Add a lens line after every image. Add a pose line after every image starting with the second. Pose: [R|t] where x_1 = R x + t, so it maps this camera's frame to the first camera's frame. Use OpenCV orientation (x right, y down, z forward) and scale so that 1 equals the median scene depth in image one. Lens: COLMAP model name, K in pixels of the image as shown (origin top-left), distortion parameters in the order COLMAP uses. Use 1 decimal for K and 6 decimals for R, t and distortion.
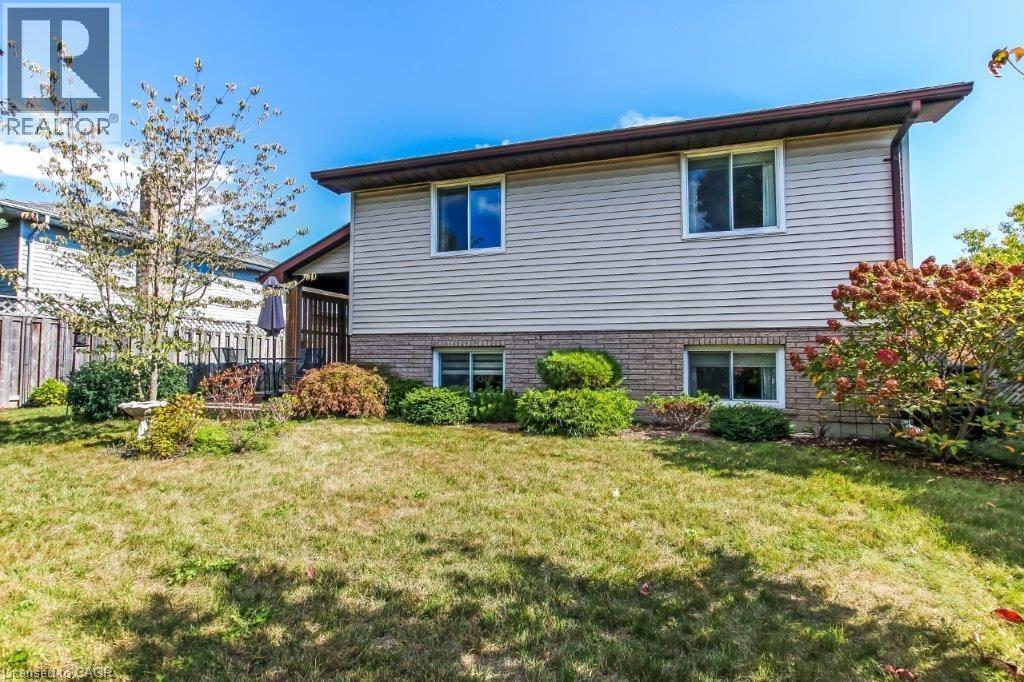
lens RADIAL K [[446.9, 0, 512.0], [0, 446.9, 341.0], [0, 0, 1]] dist [-0.000919, 0.000051]
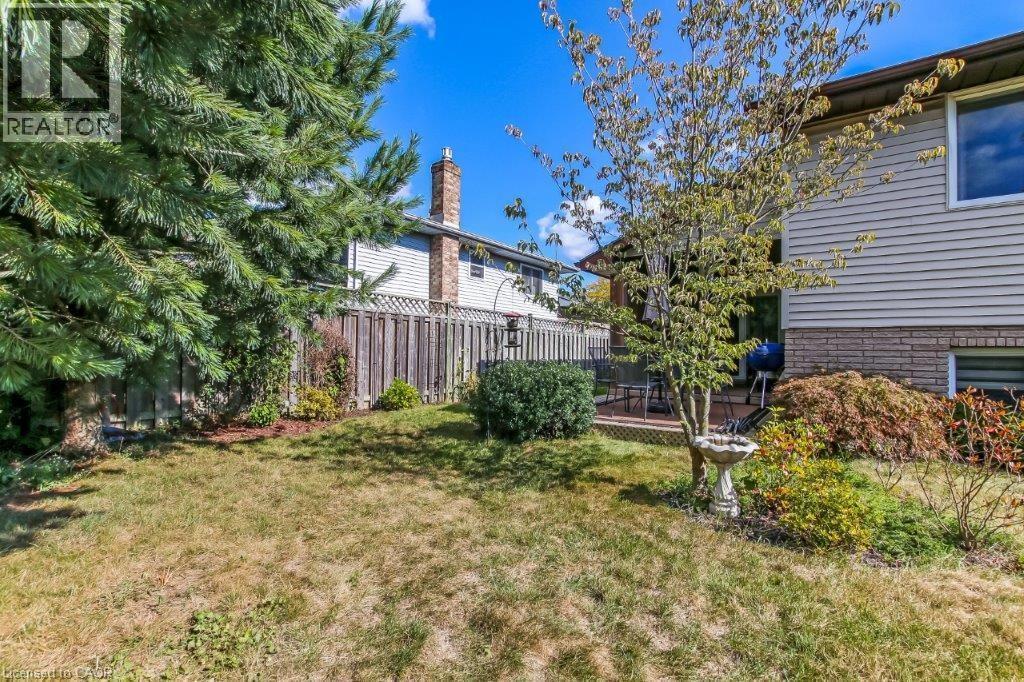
lens RADIAL K [[467.7, 0, 511.2], [0, 467.7, 346.3], [0, 0, 1]] dist [-0.017514, 0.000161]
pose [[0.955714, 0.006805, -0.294218, -0.536732], [-0.003321, 0.999918, 0.012342, 0.005377], [0.294278, -0.010818, 0.955659, 0.156305]]
